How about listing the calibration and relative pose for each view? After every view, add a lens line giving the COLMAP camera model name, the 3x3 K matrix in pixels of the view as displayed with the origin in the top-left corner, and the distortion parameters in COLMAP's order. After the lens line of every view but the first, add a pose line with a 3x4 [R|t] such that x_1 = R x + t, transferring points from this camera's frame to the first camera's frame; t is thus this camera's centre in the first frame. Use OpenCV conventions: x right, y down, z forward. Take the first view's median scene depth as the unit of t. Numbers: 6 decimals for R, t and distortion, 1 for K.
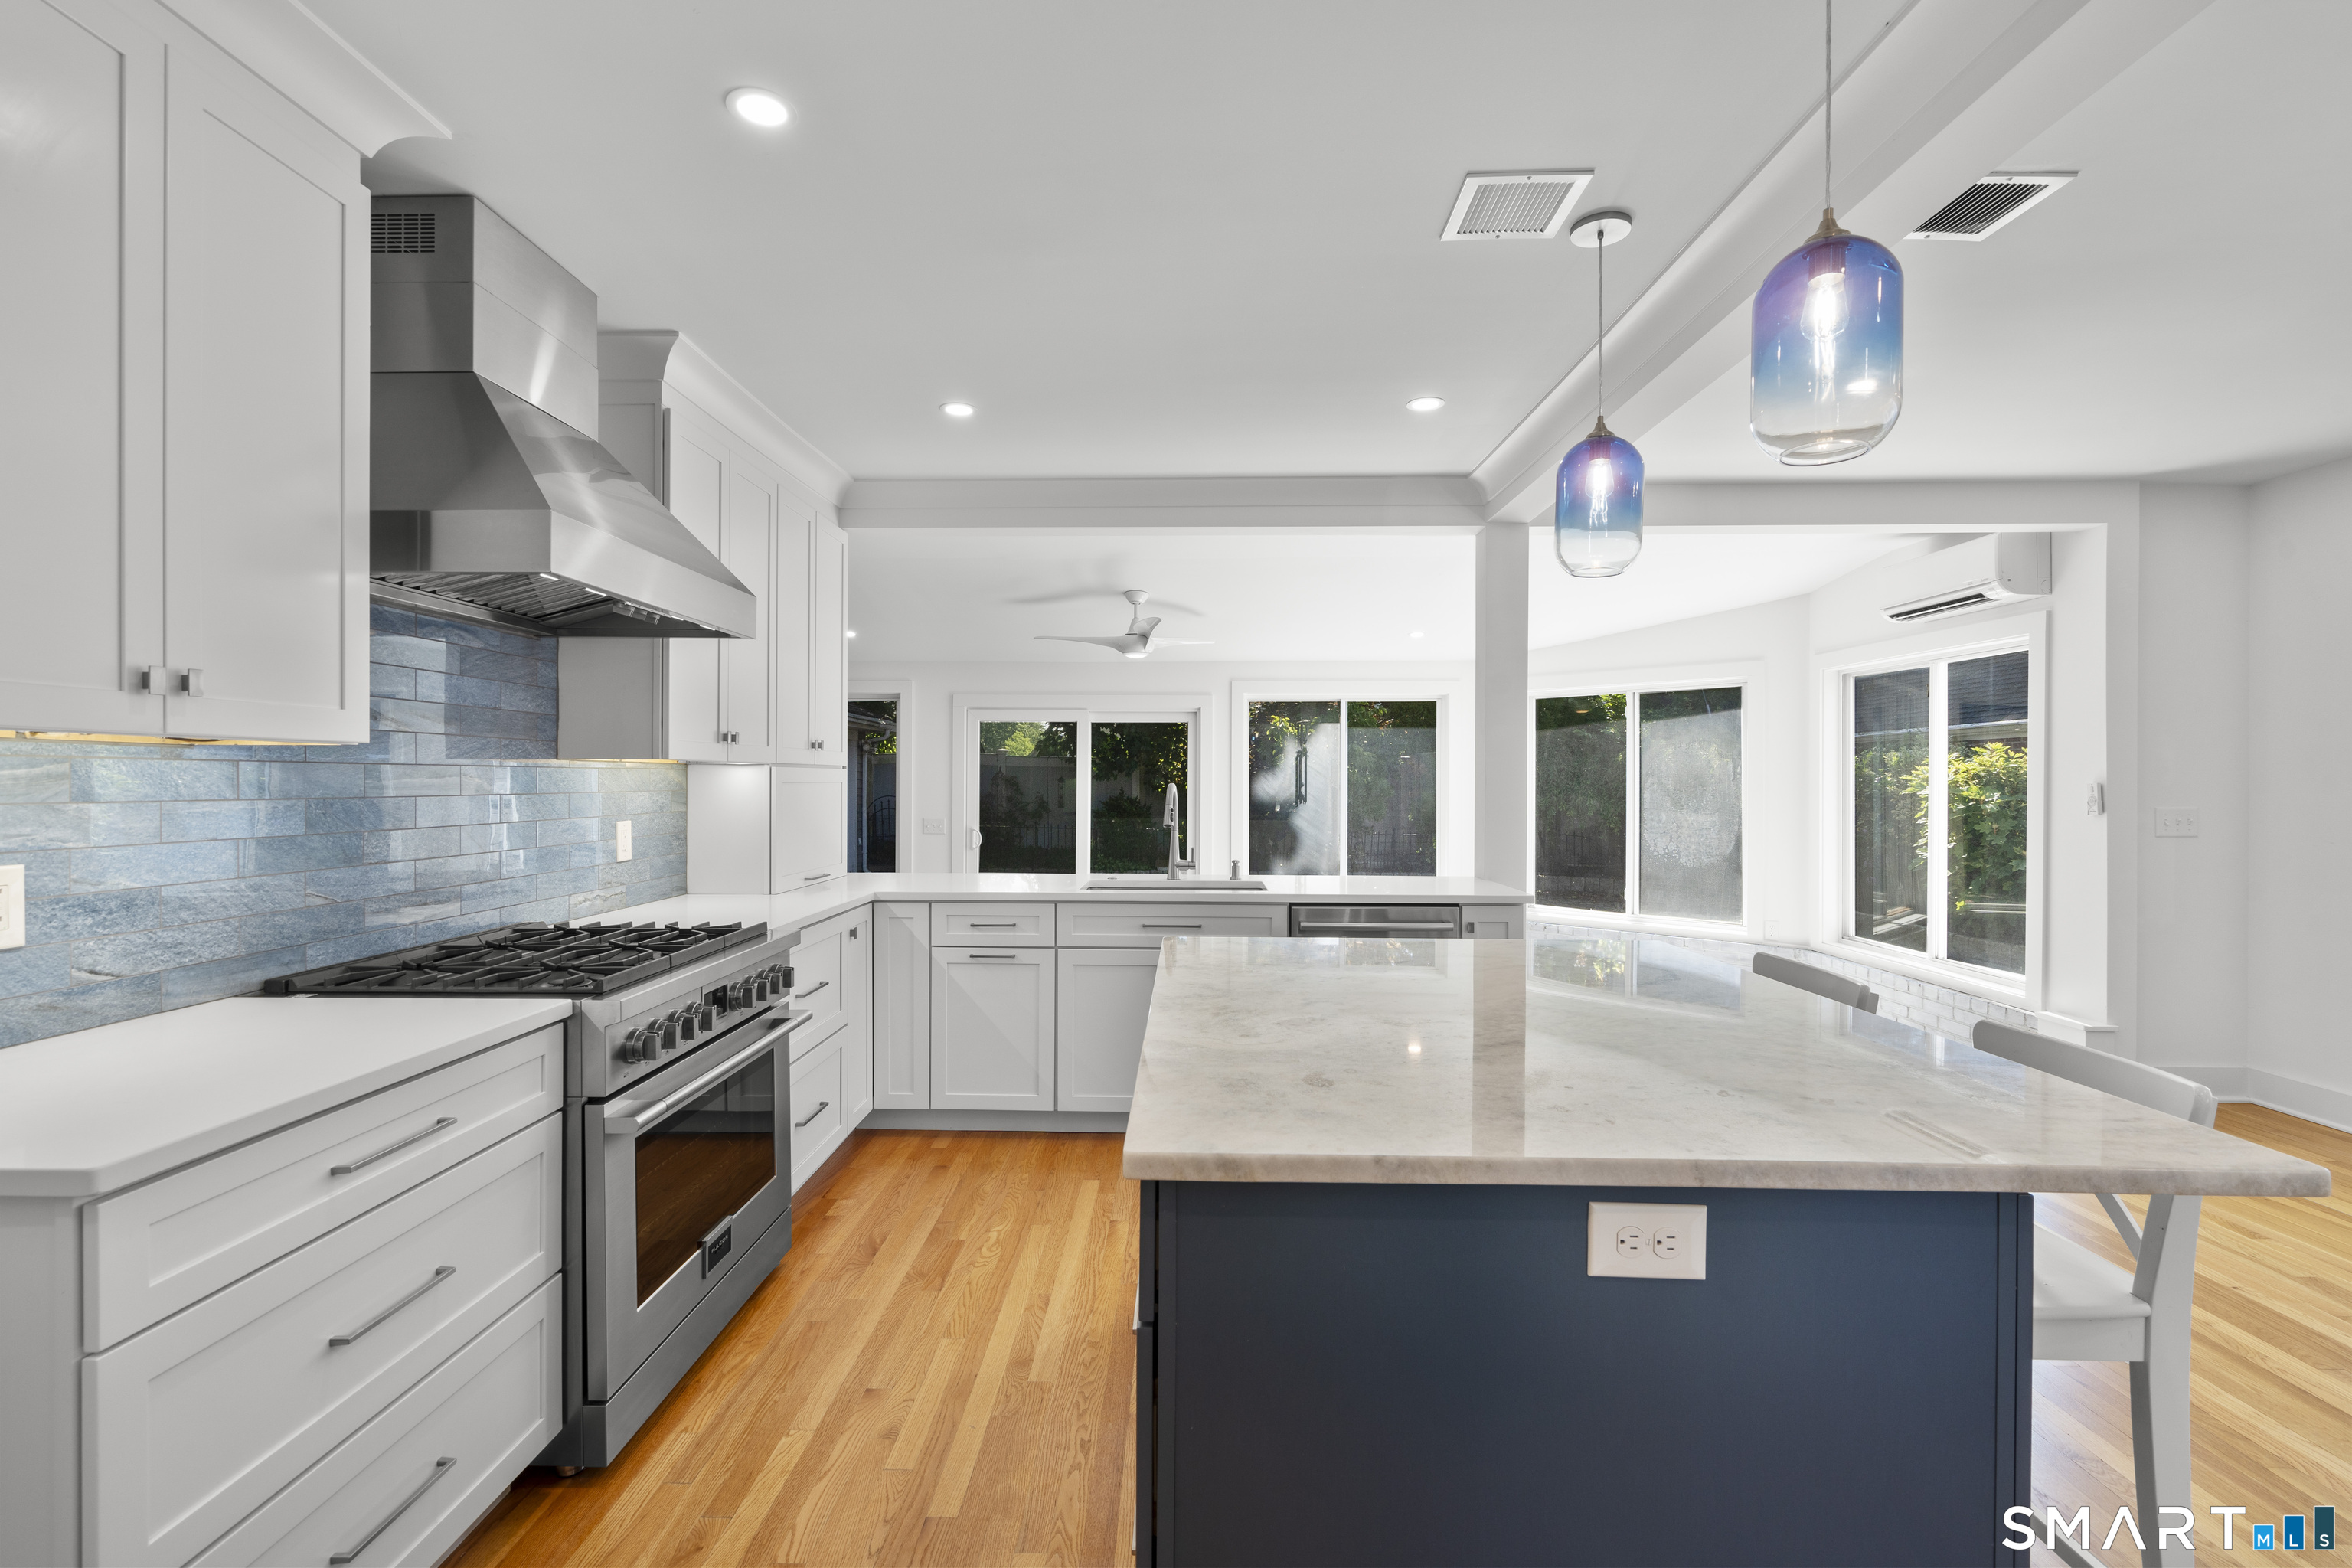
lens RADIAL K [[1054.8, 0, 1169.2], [0, 1054.8, 780.2], [0, 0, 1]] dist [-0.007874, 0.004246]
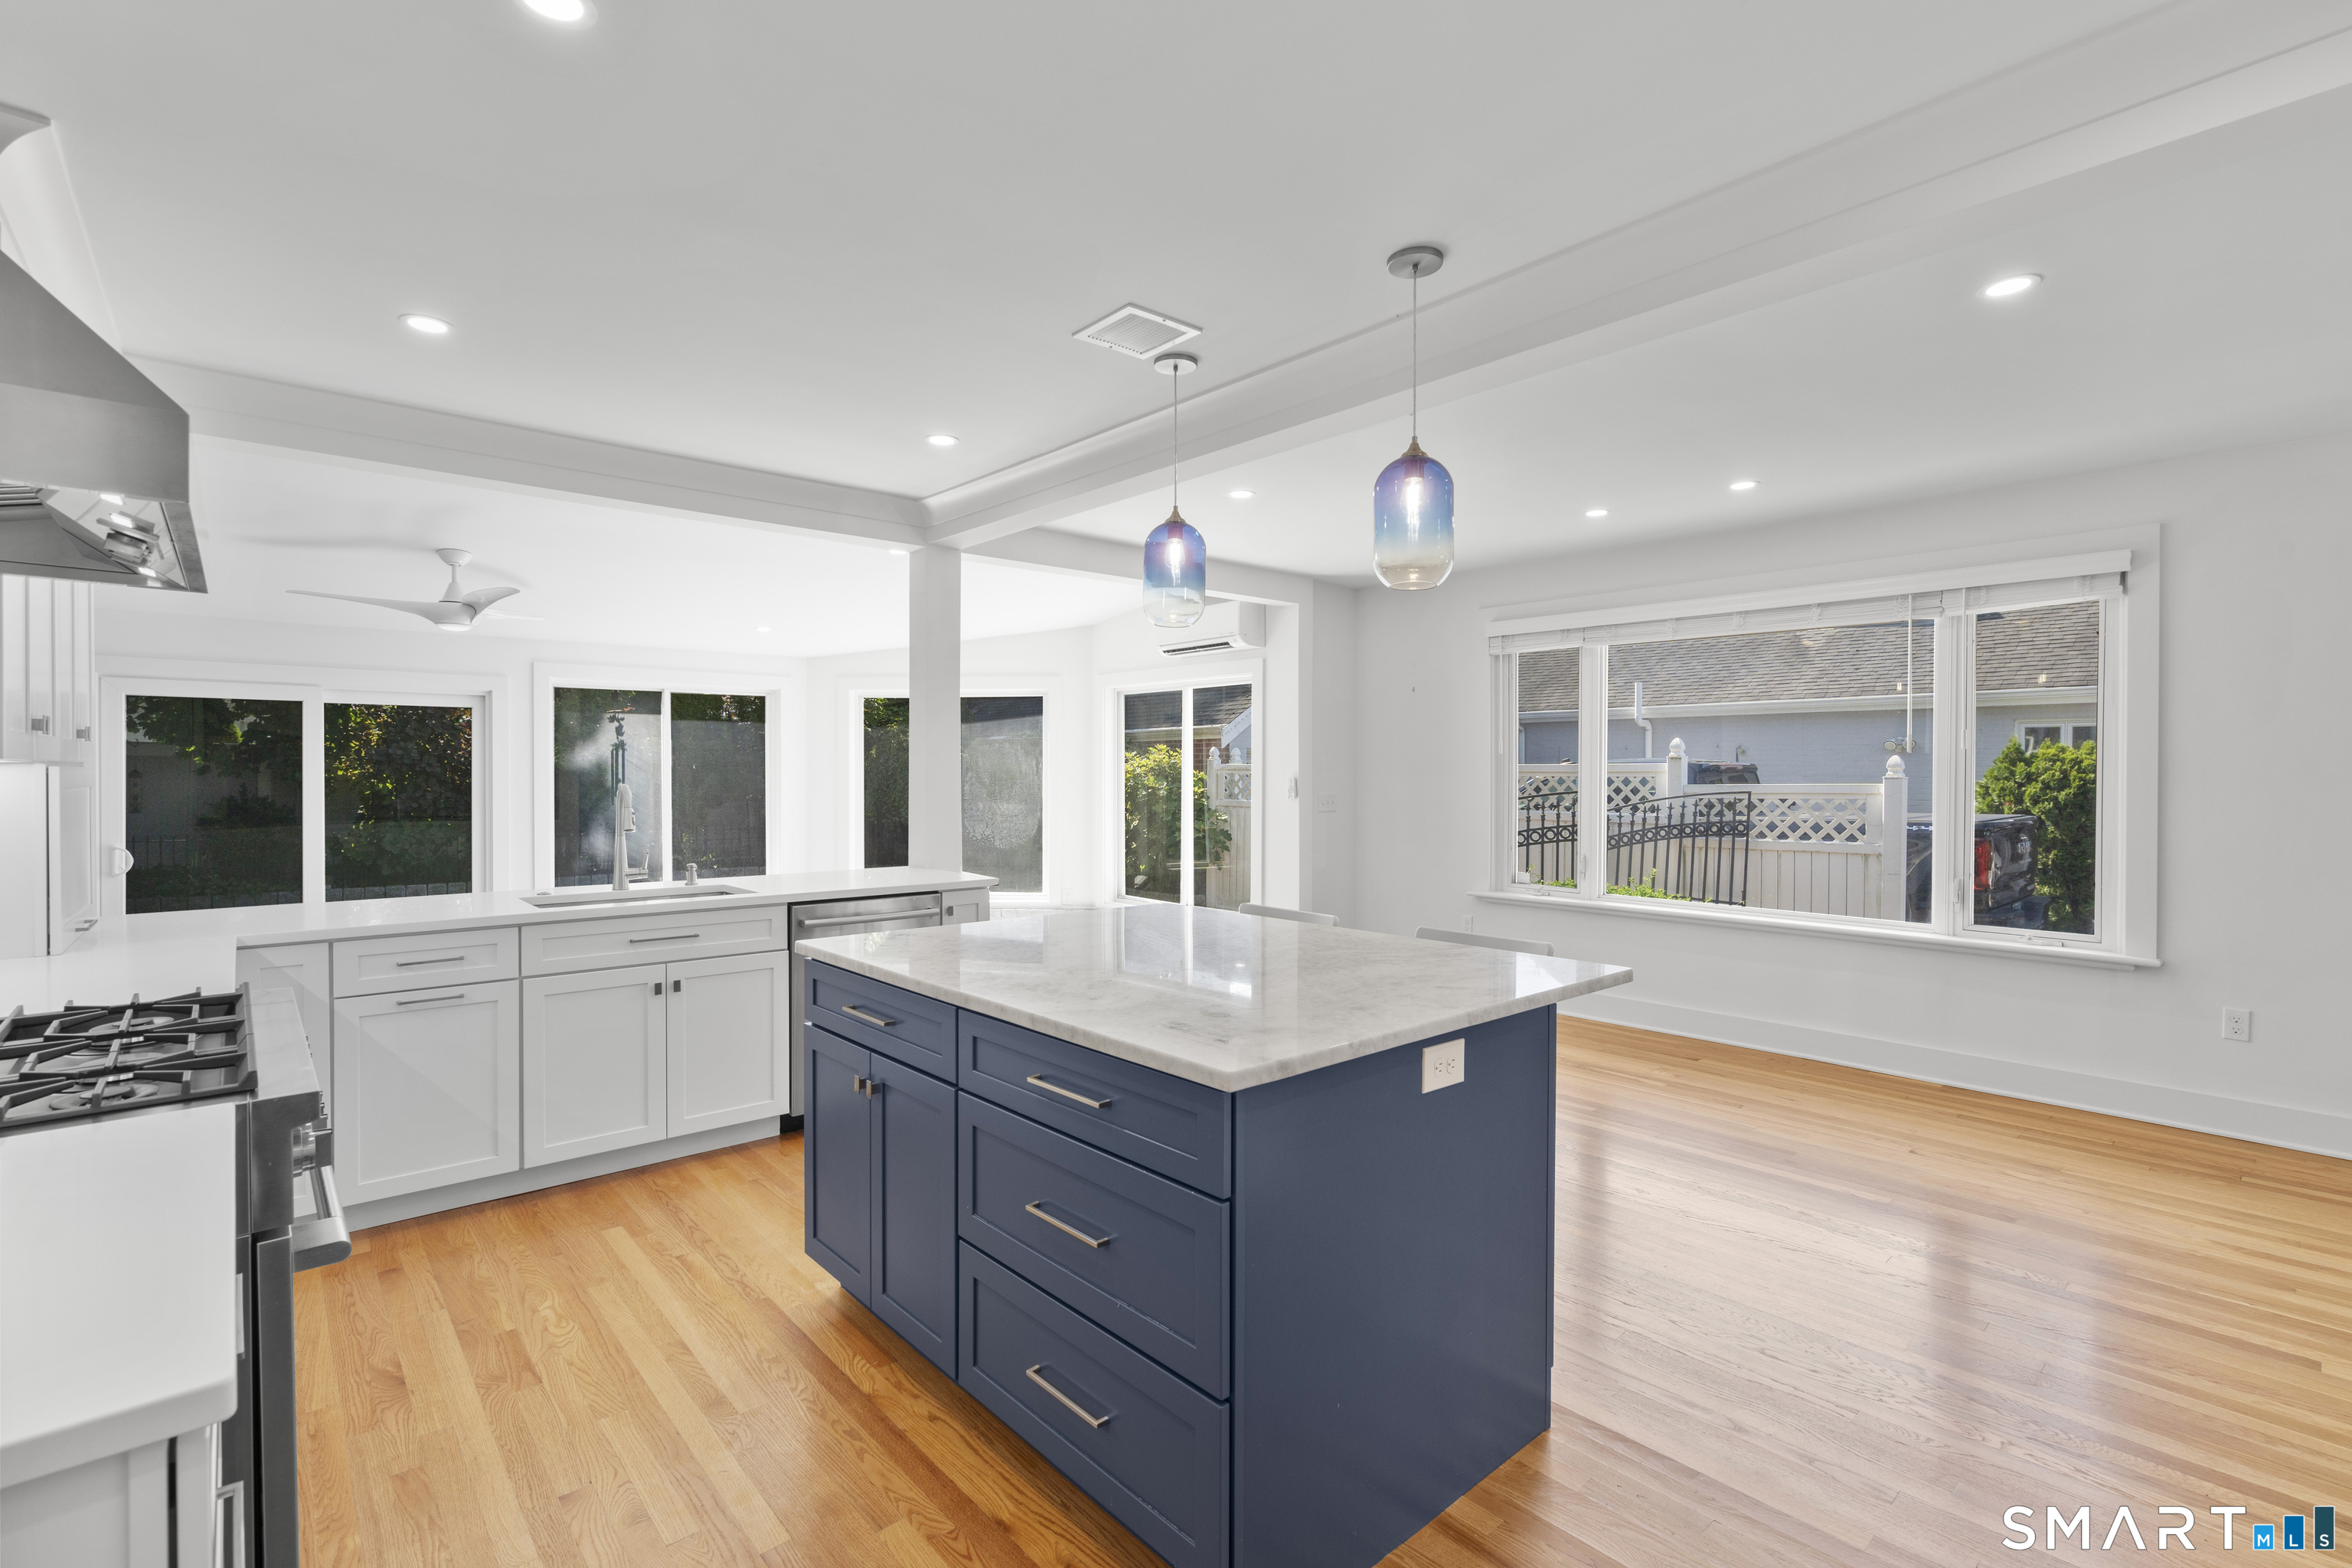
lens RADIAL K [[1054.8, 0, 1169.1], [0, 1054.8, 780.4], [0, 0, 1]] dist [-0.007874, 0.004246]
pose [[0.735628, -0.008363, 0.677334, -0.302265], [0.001694, 0.999943, 0.010507, -0.010181], [-0.677383, -0.006582, 0.735601, 0.019595]]
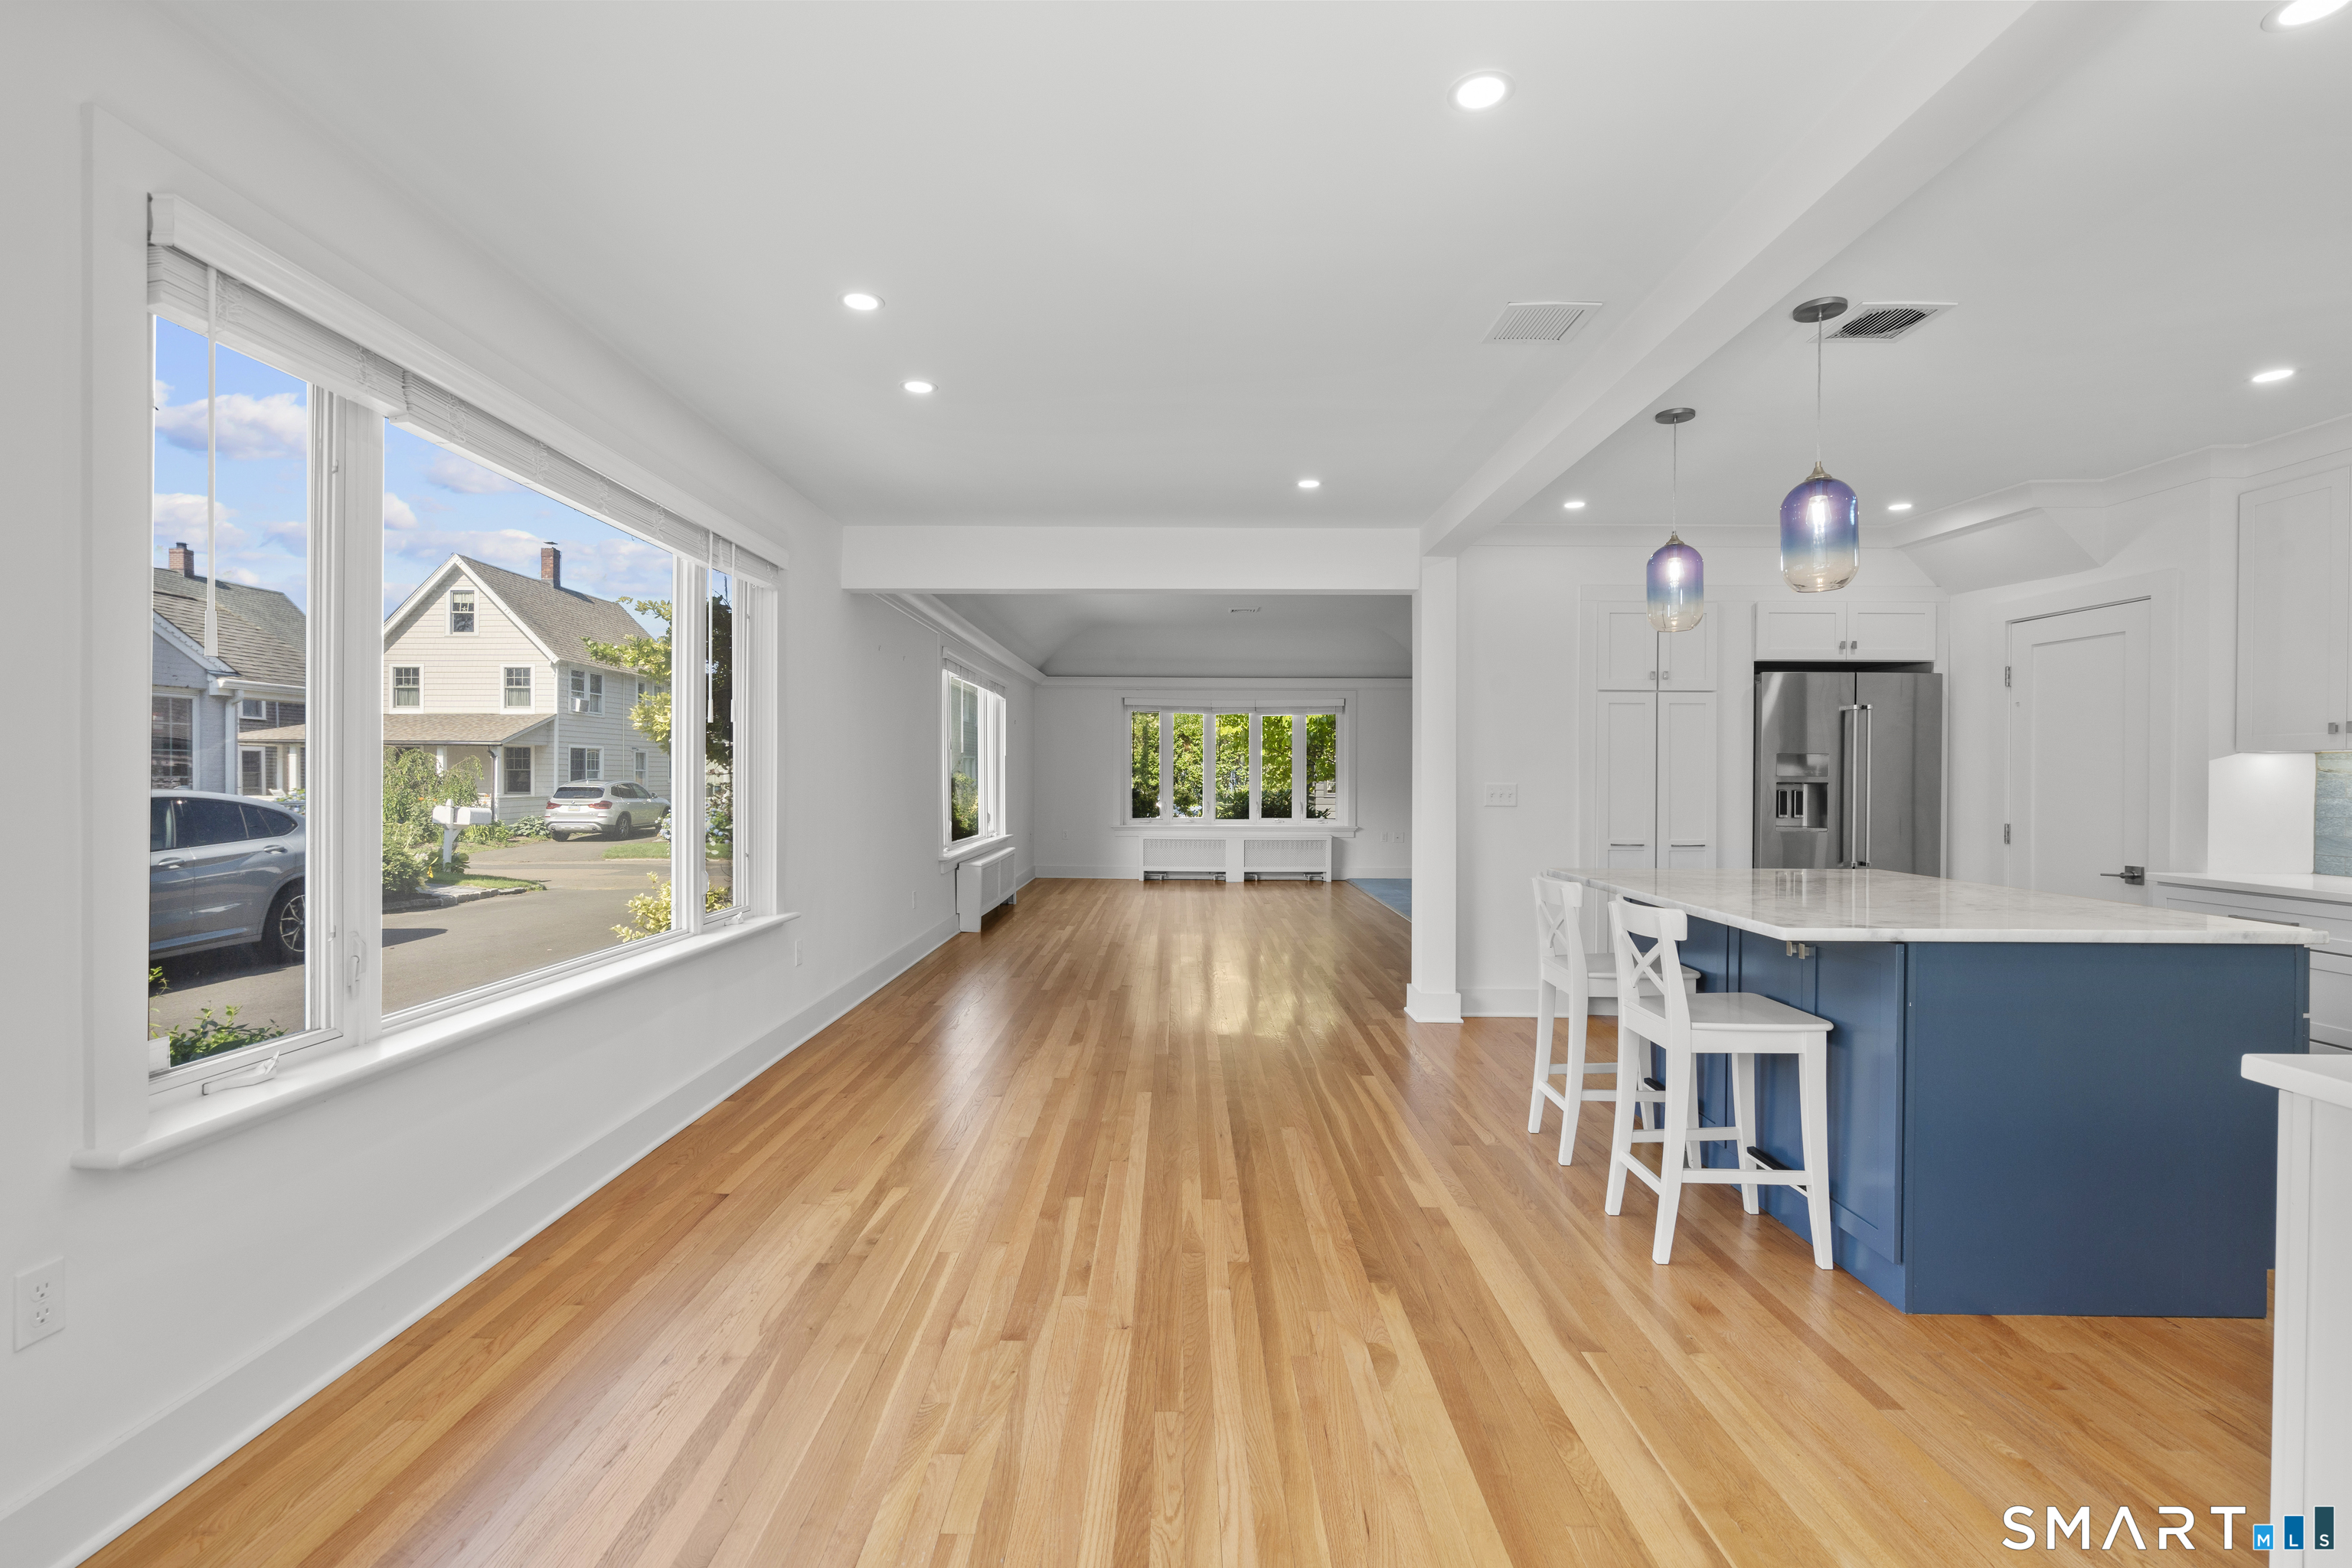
lens RADIAL K [[1054.8, 0, 1179.1], [0, 1054.8, 780.3], [0, 0, 1]] dist [-0.007874, 0.004246]
pose [[-0.999794, -0.010246, -0.017549, 0.719153], [-0.010333, 0.999935, 0.004904, 0.018028], [0.017498, 0.005084, -0.999834, 1.360388]]
